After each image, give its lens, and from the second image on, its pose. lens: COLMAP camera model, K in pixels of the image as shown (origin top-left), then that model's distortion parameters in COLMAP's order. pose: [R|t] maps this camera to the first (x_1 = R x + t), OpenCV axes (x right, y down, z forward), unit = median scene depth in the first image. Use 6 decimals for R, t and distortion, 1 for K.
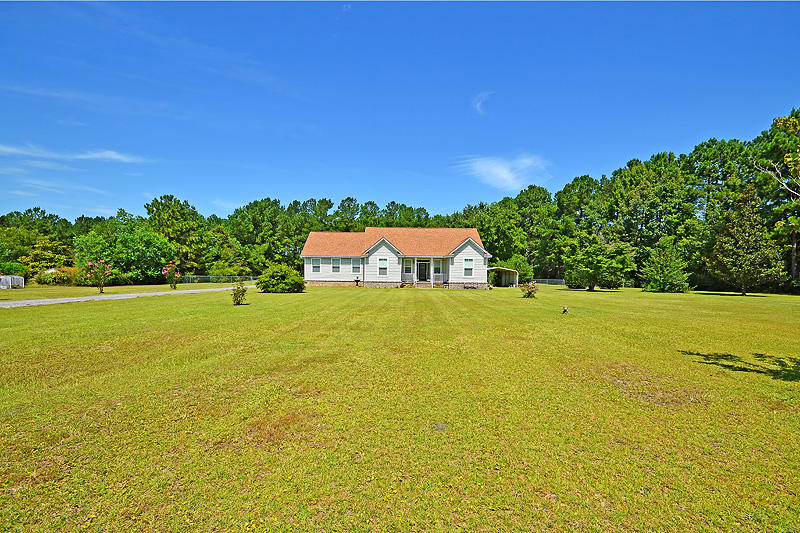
lens RADIAL K [[410.5, 0, 323.0], [0, 410.5, 288.5], [0, 0, 1]] dist [0.013553, -0.000035]
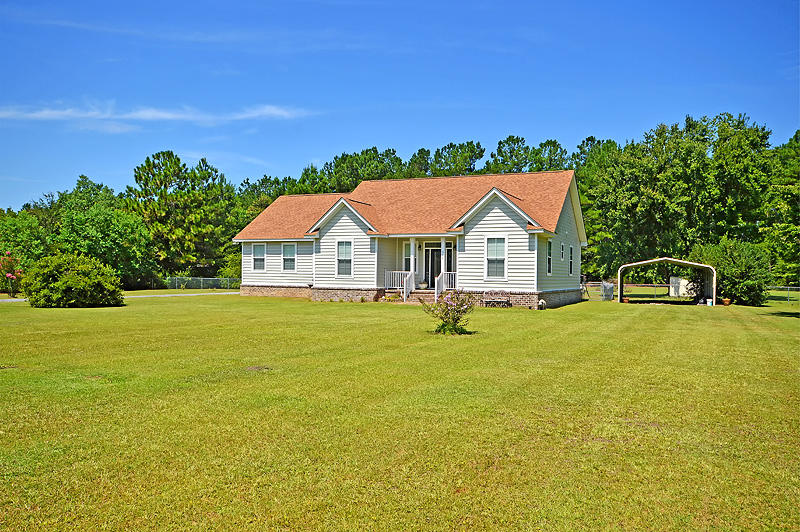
lens RADIAL K [[642.1, 0, 346.4], [0, 642.1, 289.1], [0, 0, 1]] dist [0.008778, 0.002522]
pose [[0.926651, 0.009393, -0.375806, 0.402411], [-0.015226, 0.999805, -0.012554, -0.005633], [0.375615, 0.017356, 0.926613, 0.269145]]
